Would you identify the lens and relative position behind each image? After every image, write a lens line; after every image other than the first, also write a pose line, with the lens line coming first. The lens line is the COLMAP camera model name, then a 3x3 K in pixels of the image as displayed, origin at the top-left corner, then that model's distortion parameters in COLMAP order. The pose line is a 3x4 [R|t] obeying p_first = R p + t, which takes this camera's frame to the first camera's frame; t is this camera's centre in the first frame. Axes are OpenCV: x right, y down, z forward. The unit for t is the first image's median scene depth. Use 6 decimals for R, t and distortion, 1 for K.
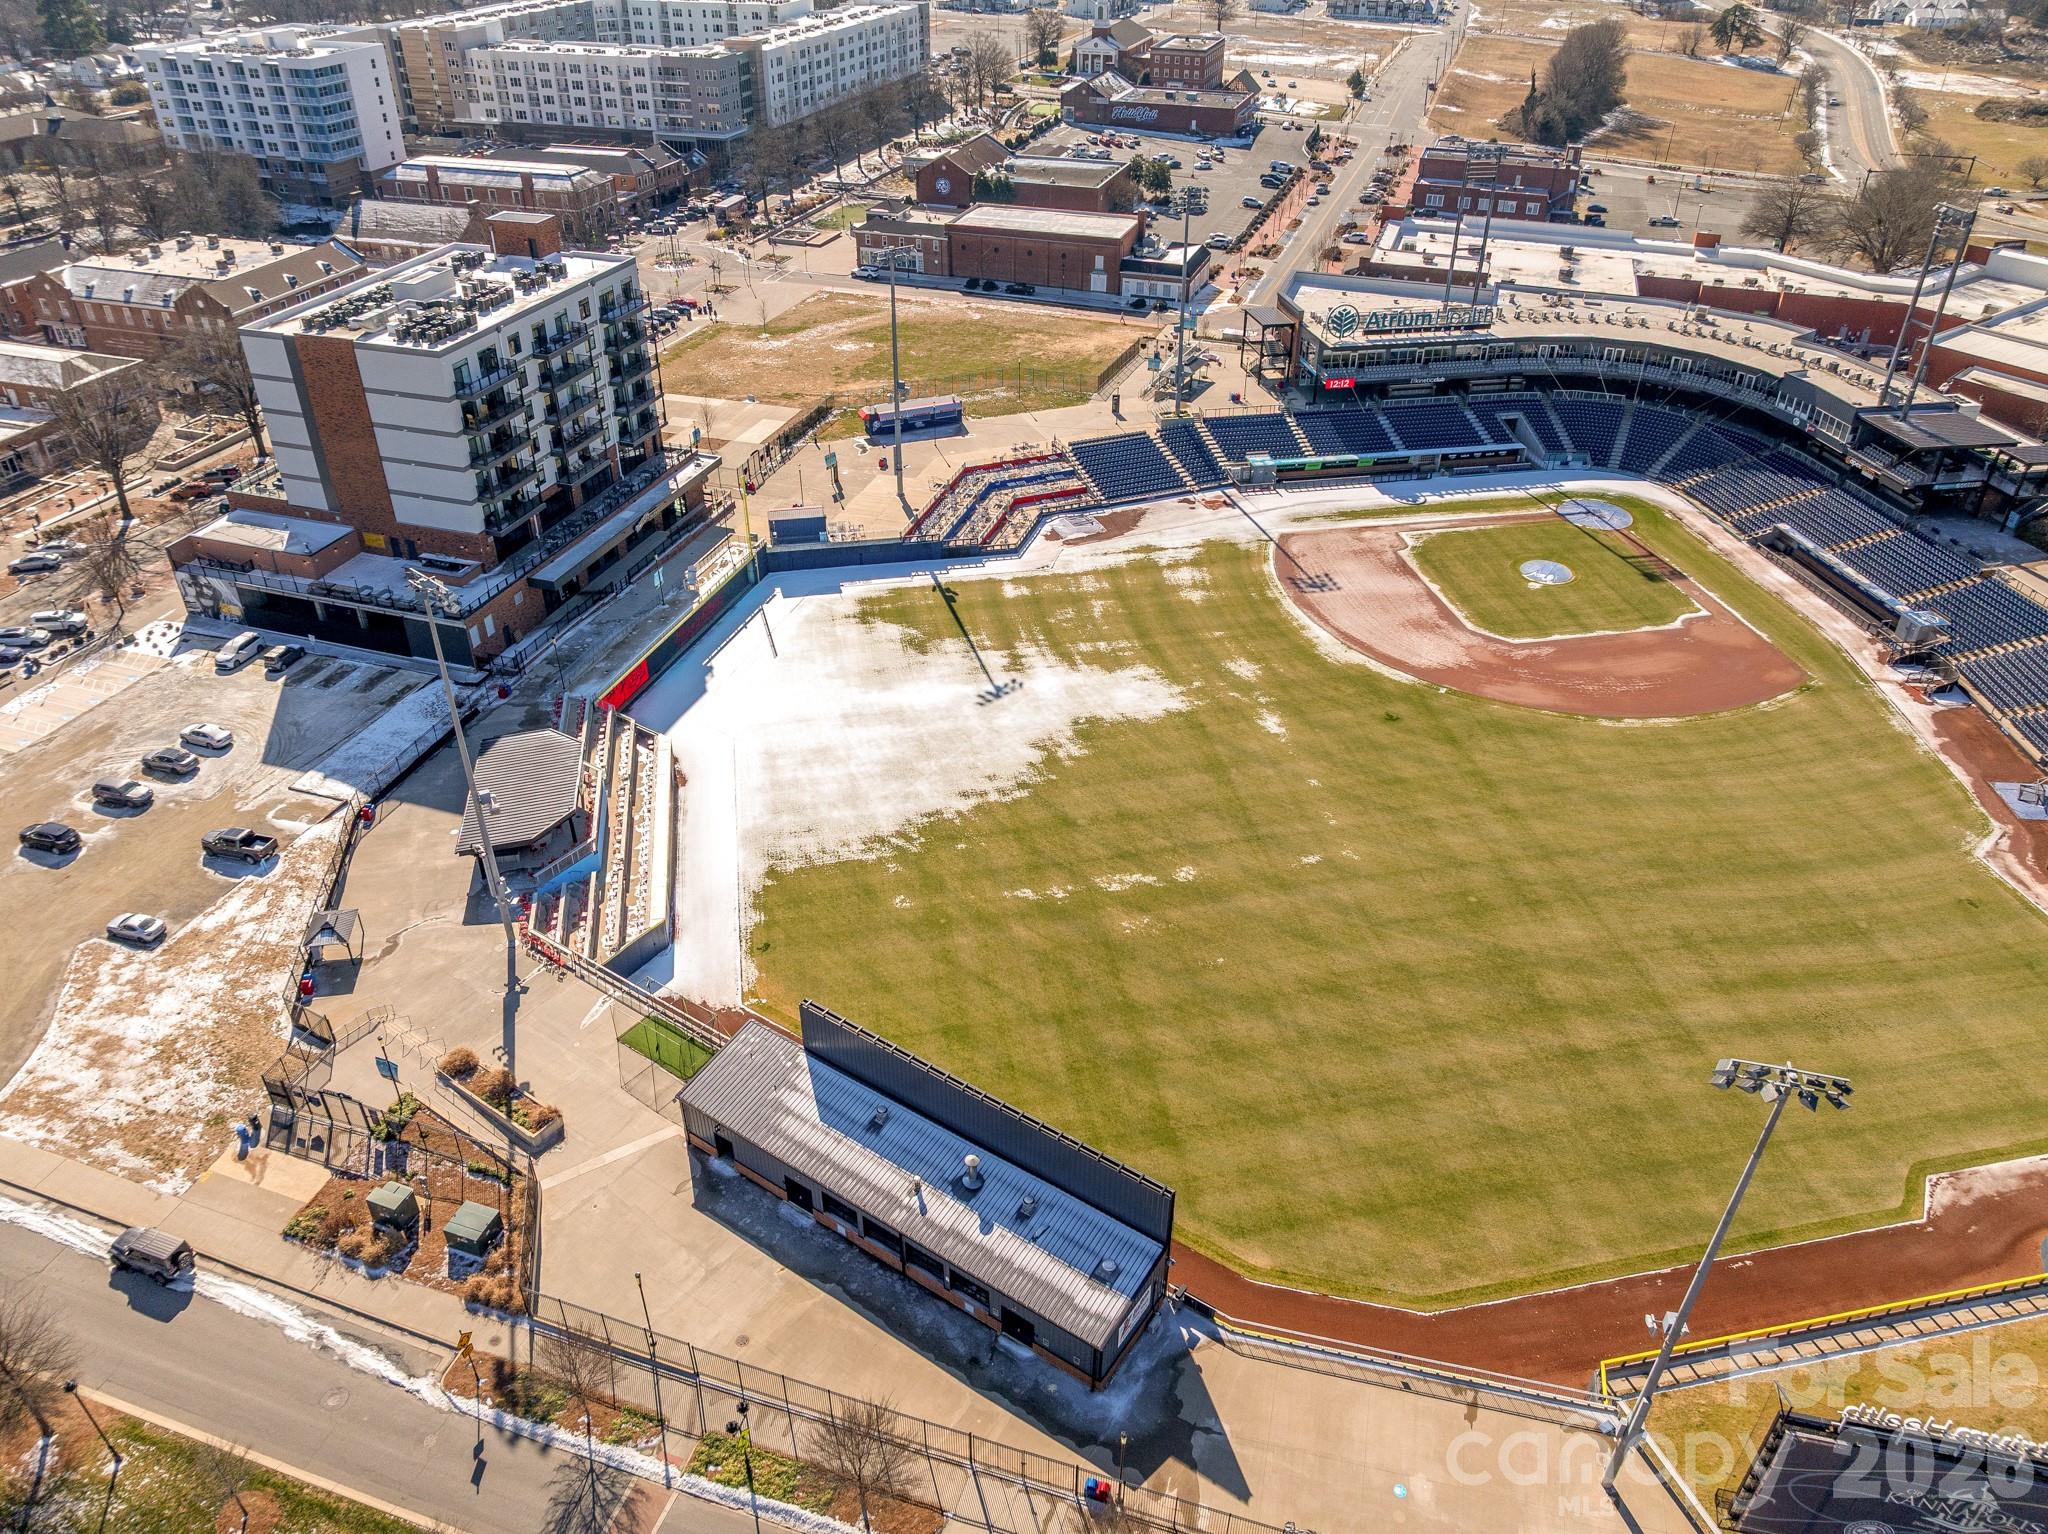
lens RADIAL K [[1420.4, 0, 1024.0], [0, 1420.4, 767.0], [0, 0, 1]] dist [-0.039348, 0.007067]
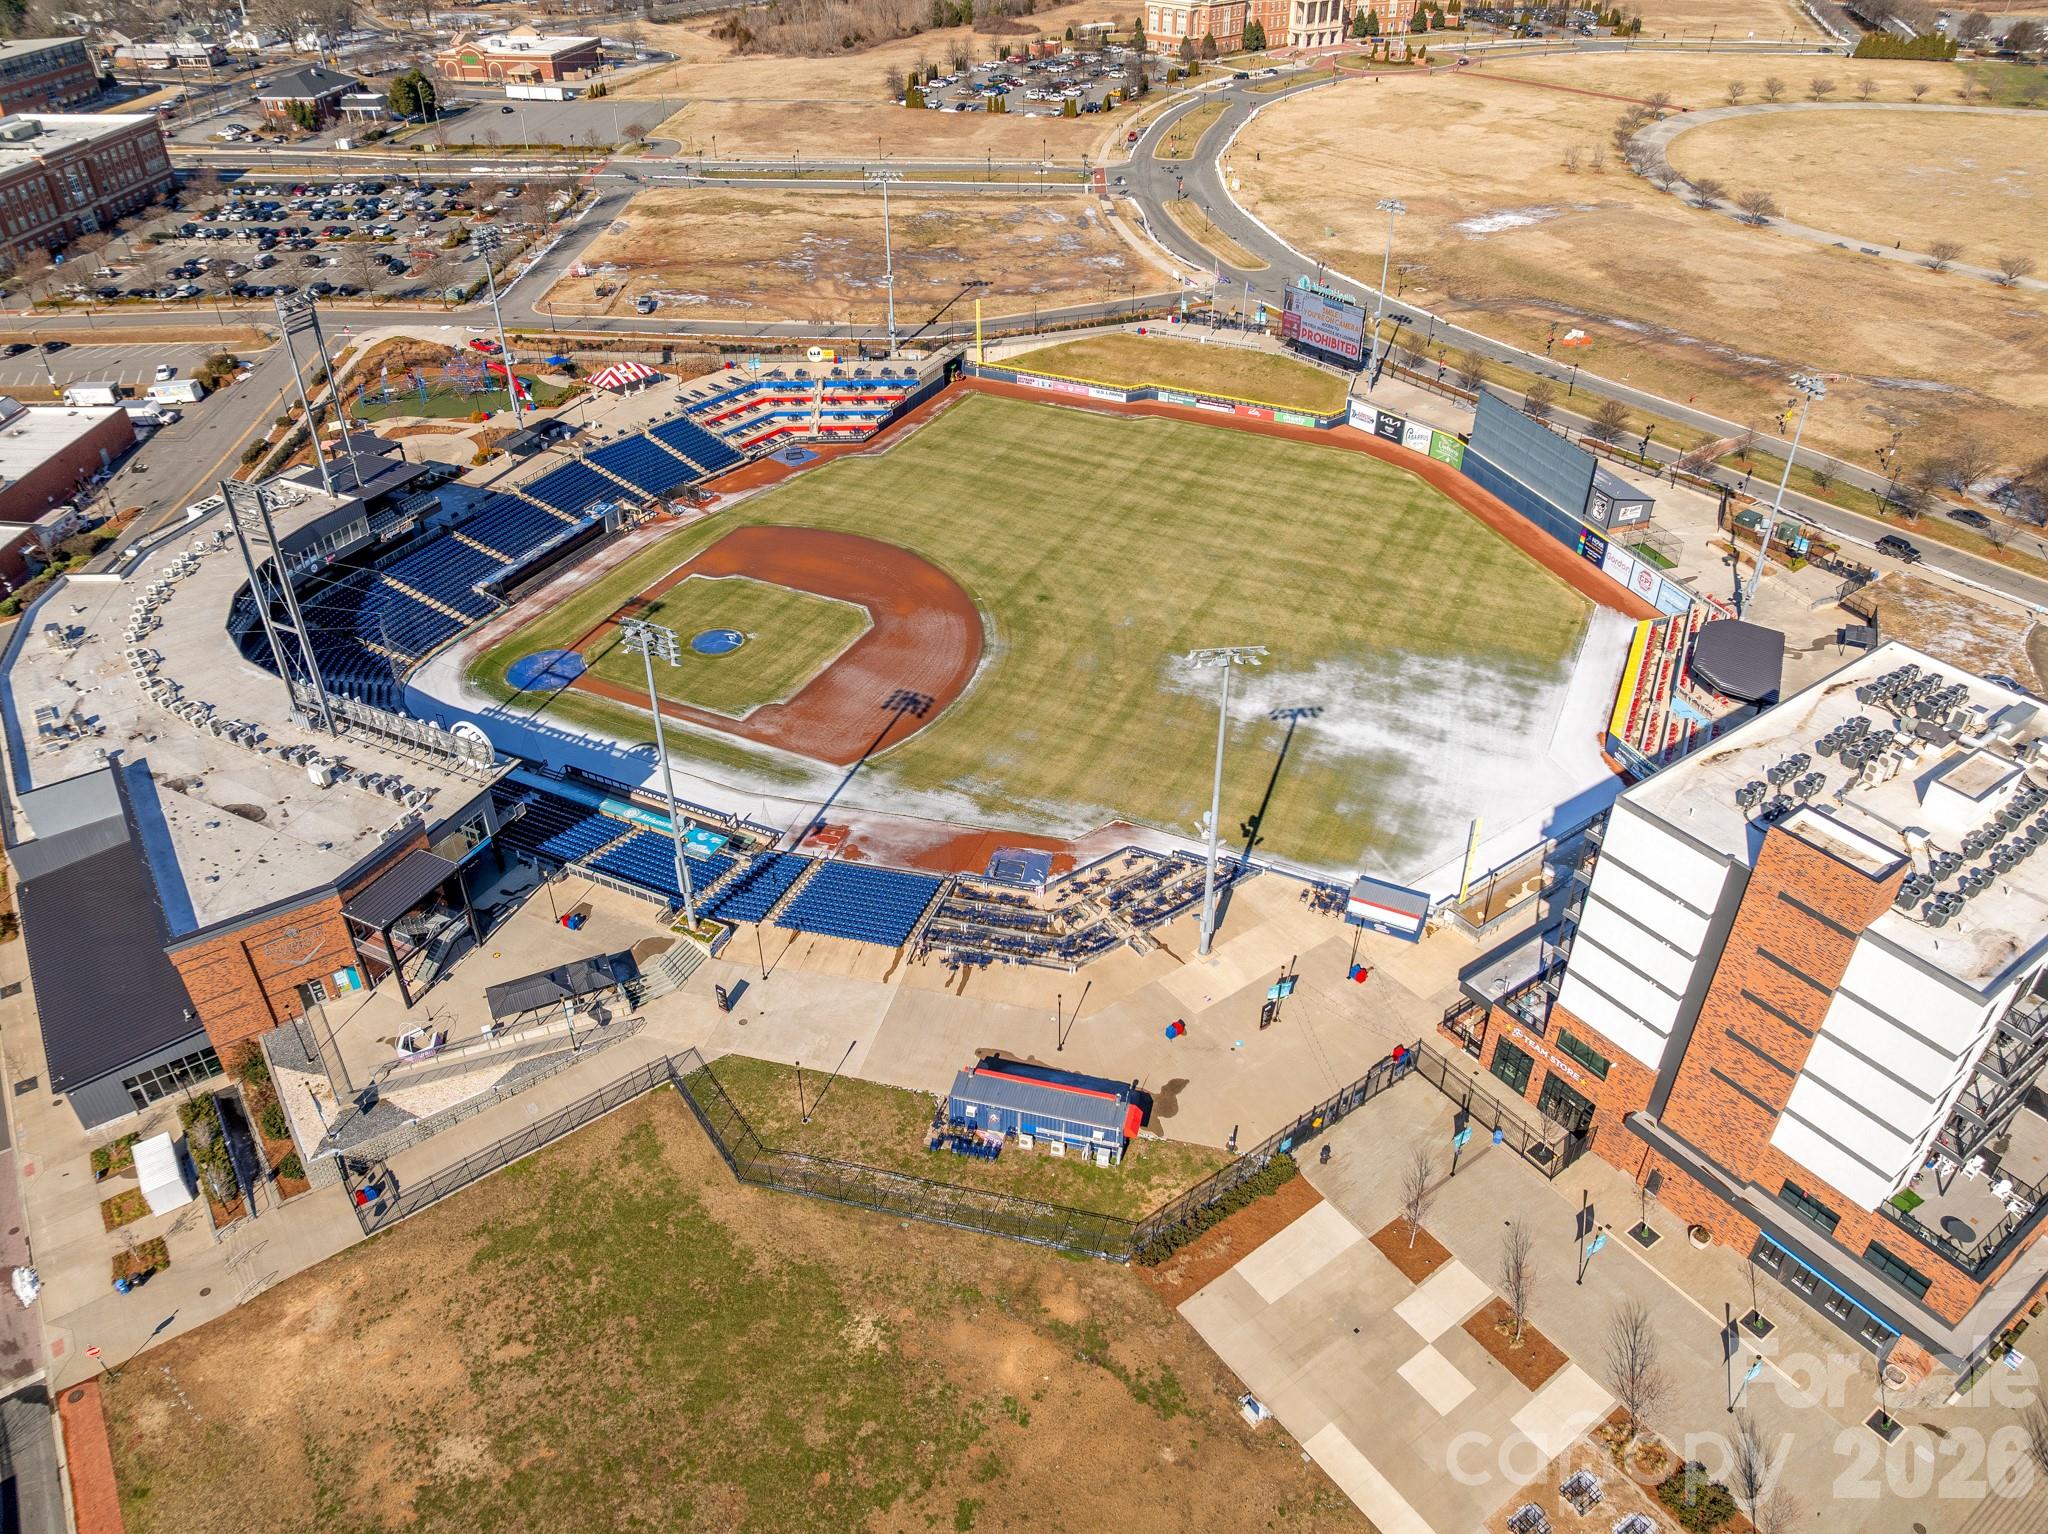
lens RADIAL K [[1420.4, 0, 1024.0], [0, 1420.4, 767.0], [0, 0, 1]] dist [-0.039348, 0.007067]
pose [[-0.799355, -0.356727, 0.483505, -0.346833], [0.337482, 0.399221, 0.852484, -0.921325], [-0.497130, 0.844611, -0.198731, 1.189204]]
